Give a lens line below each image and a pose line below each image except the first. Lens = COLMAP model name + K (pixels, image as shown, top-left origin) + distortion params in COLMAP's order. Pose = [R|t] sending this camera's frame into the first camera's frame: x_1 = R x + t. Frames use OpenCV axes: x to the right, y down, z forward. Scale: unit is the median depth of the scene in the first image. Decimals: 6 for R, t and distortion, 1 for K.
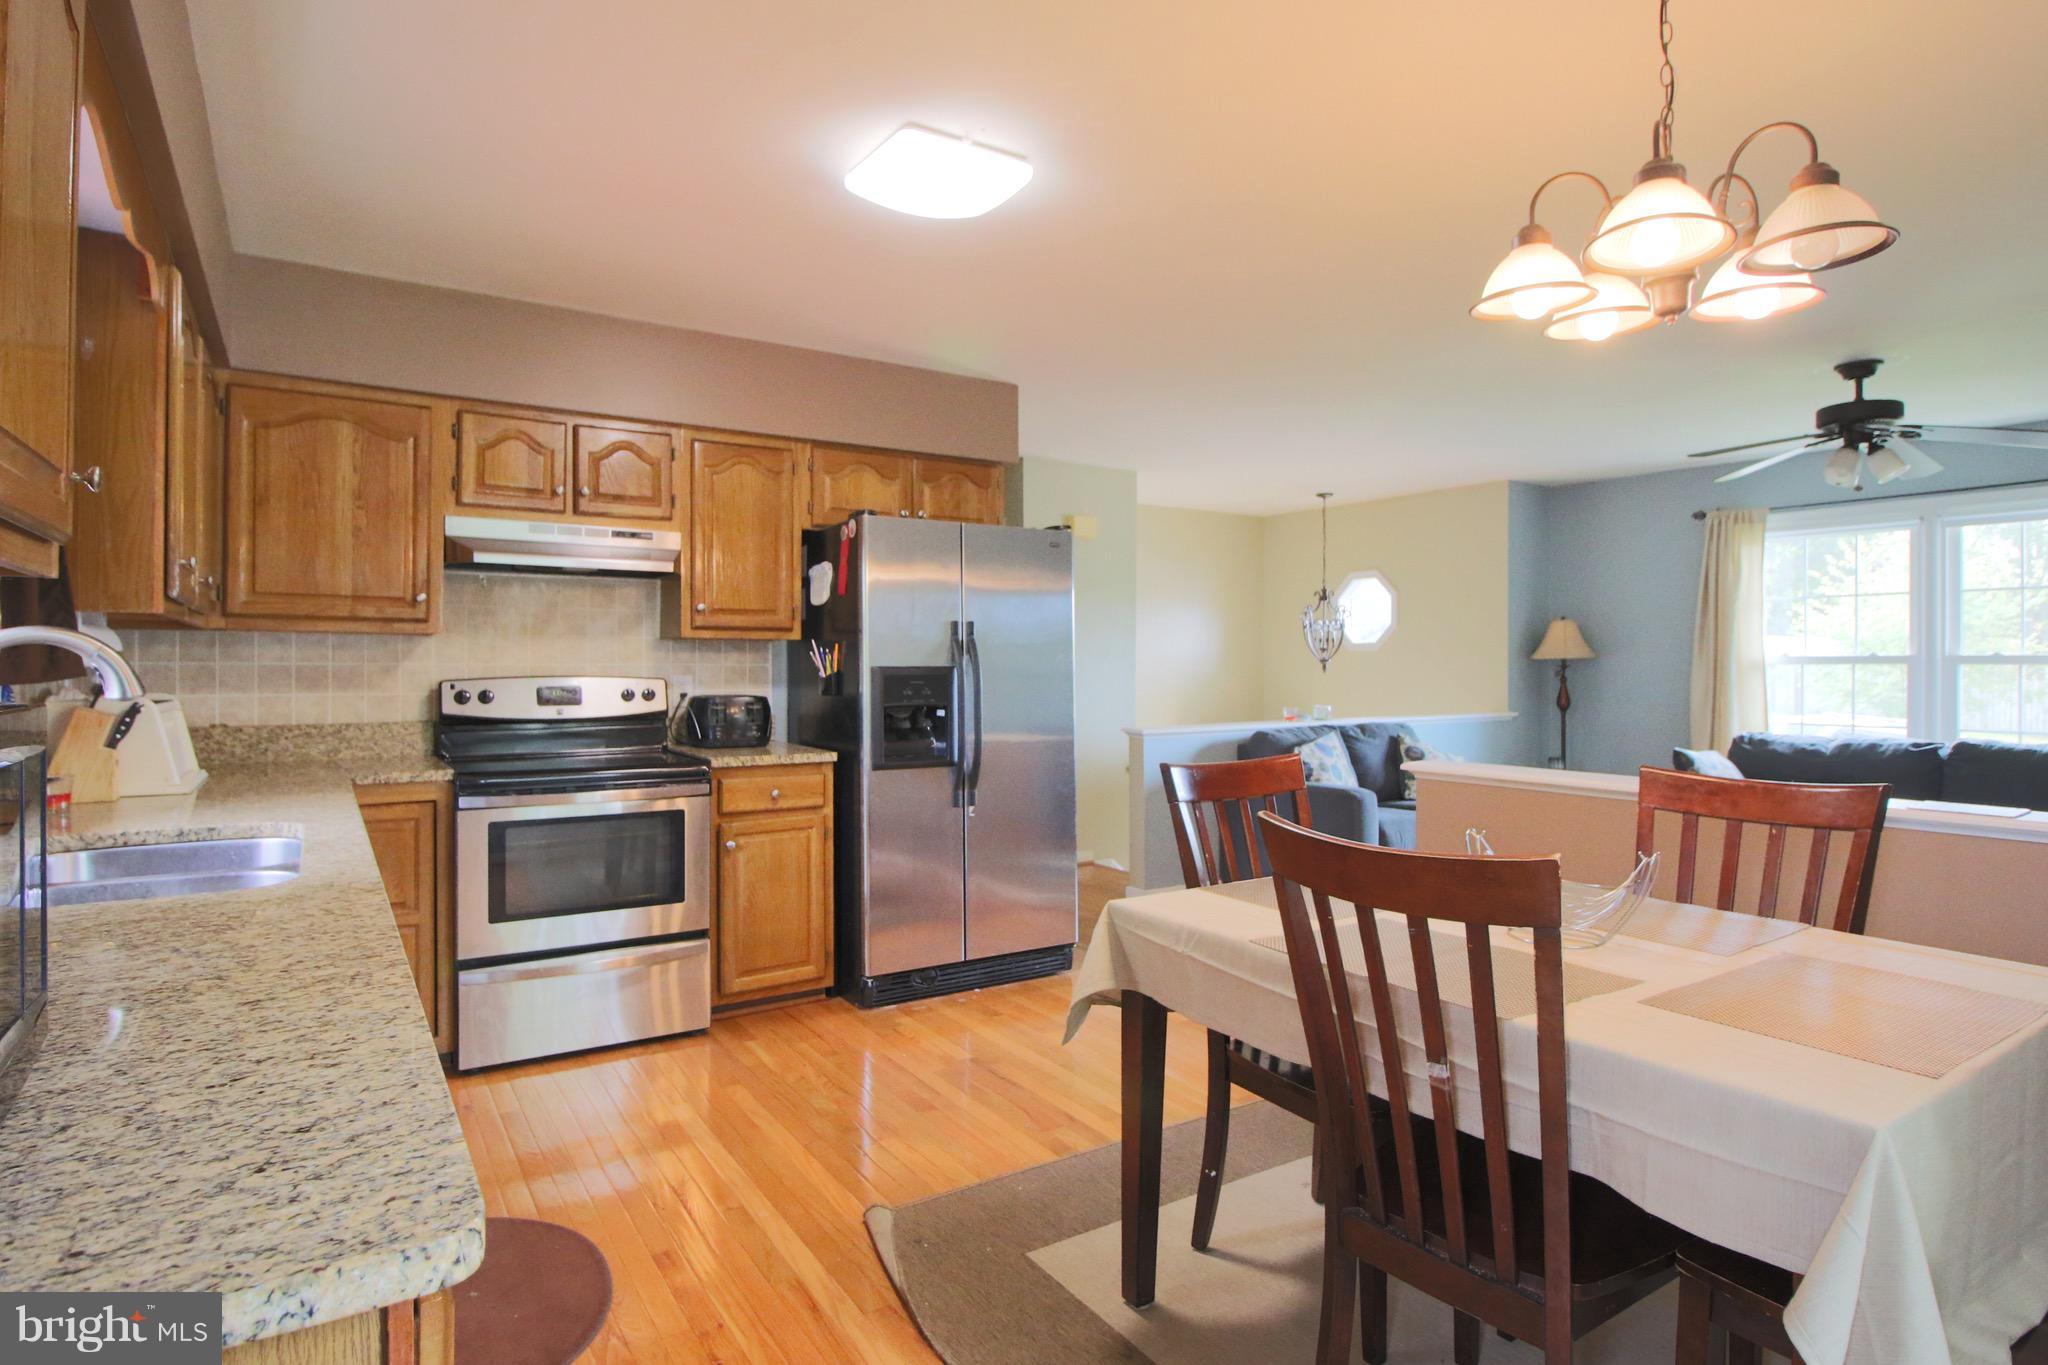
lens RADIAL K [[1070.3, 0, 1021.5], [0, 1070.3, 668.8], [0, 0, 1]] dist [0.000500, -0.018713]
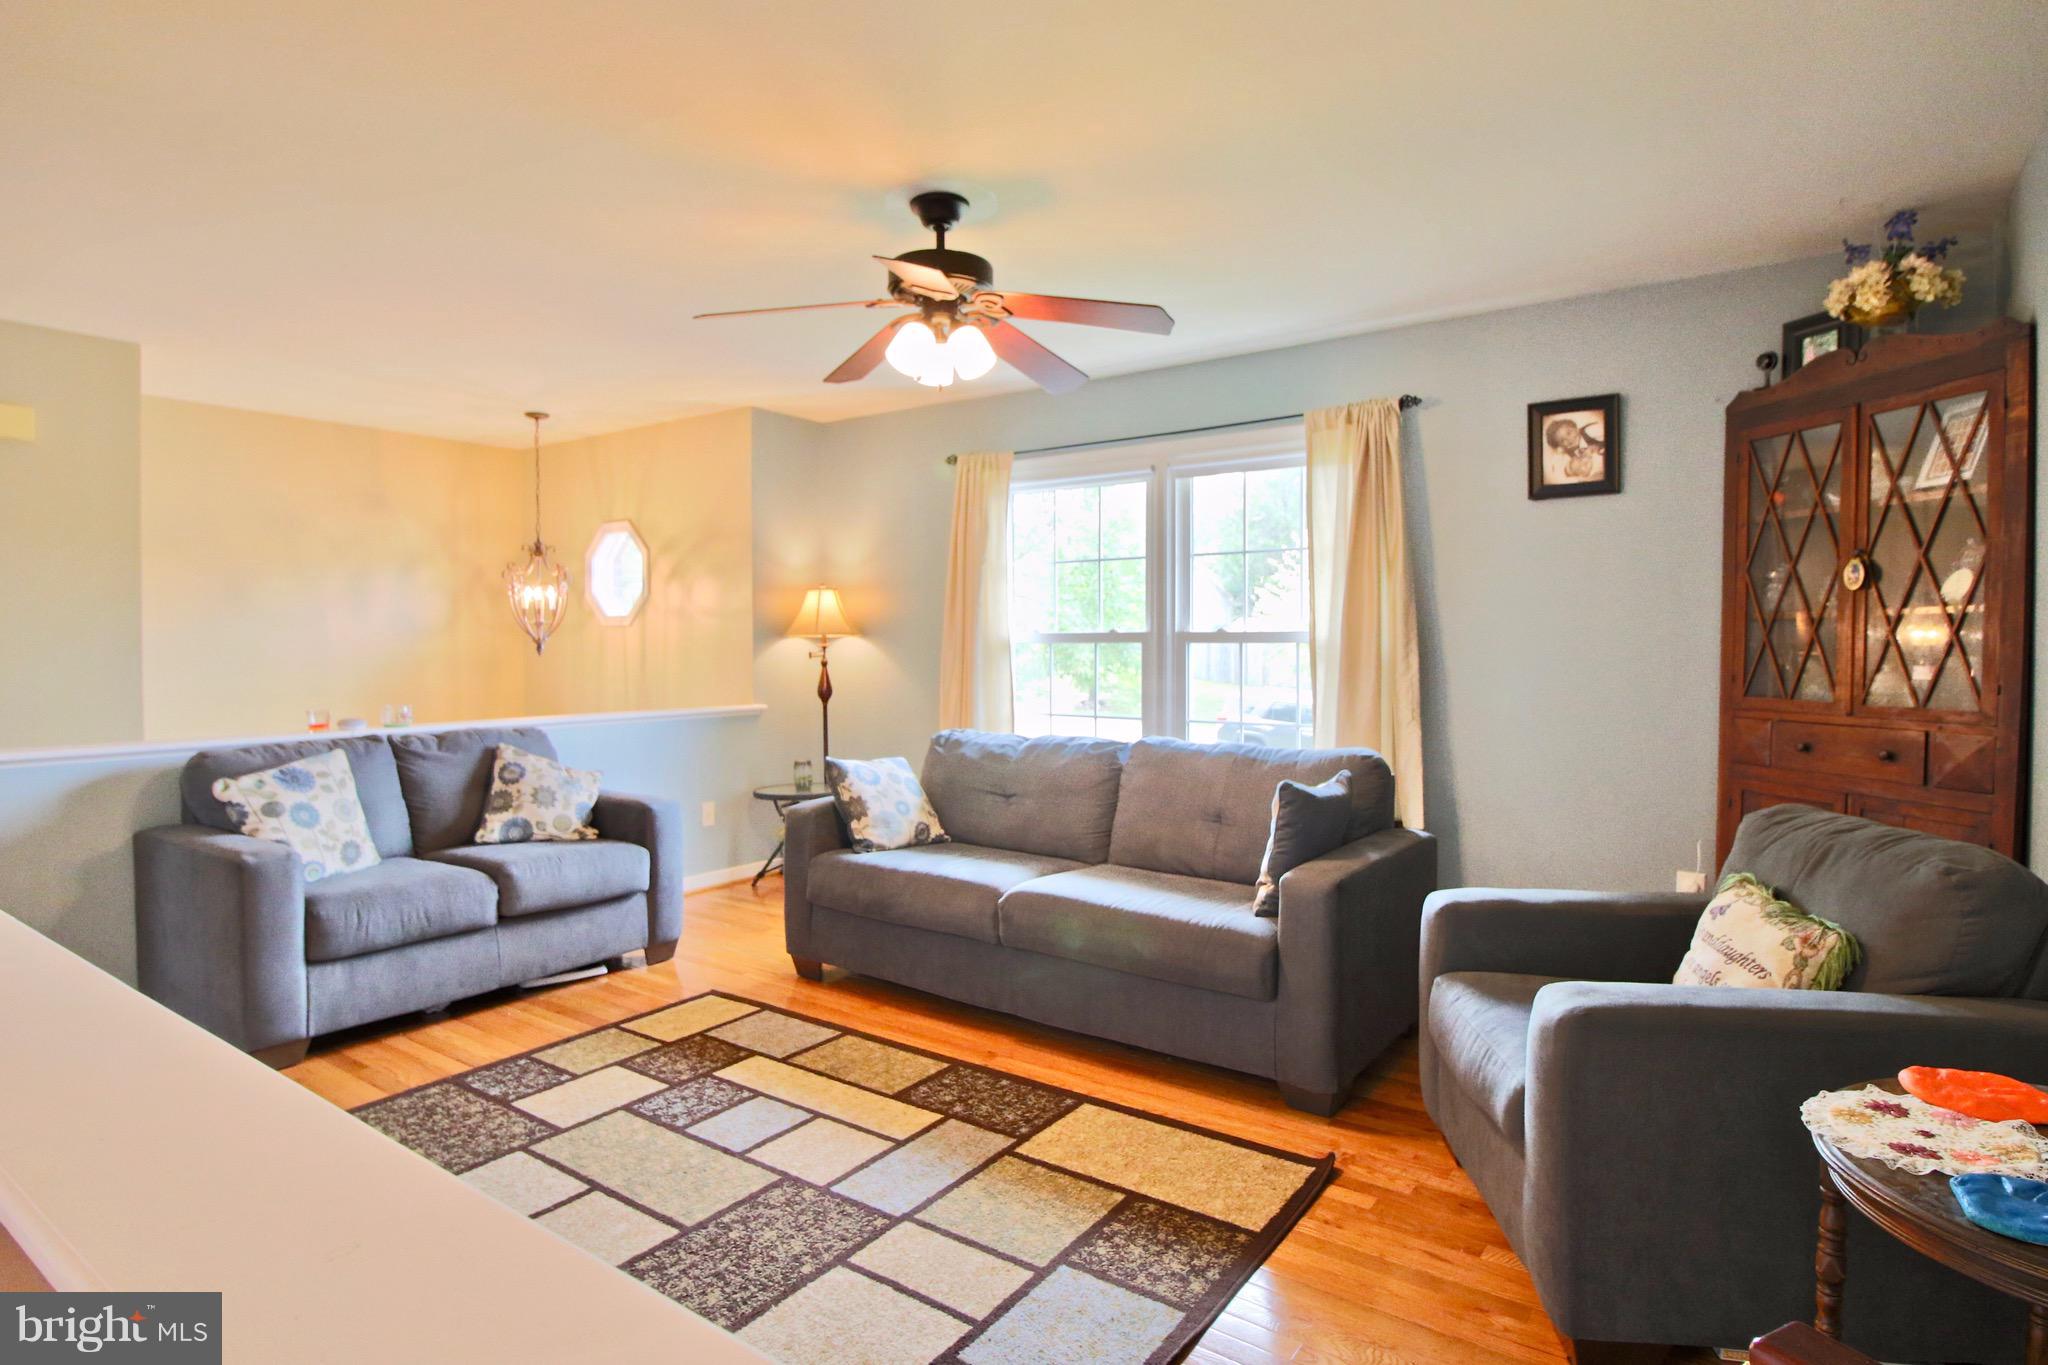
lens RADIAL K [[1070.3, 0, 1021.5], [0, 1070.3, 668.8], [0, 0, 1]] dist [0.000500, -0.018713]
pose [[0.930407, -0.009745, 0.366400, 0.426854], [0.002665, 0.999800, 0.019824, -0.000809], [-0.366520, -0.017468, 0.930246, 0.244696]]
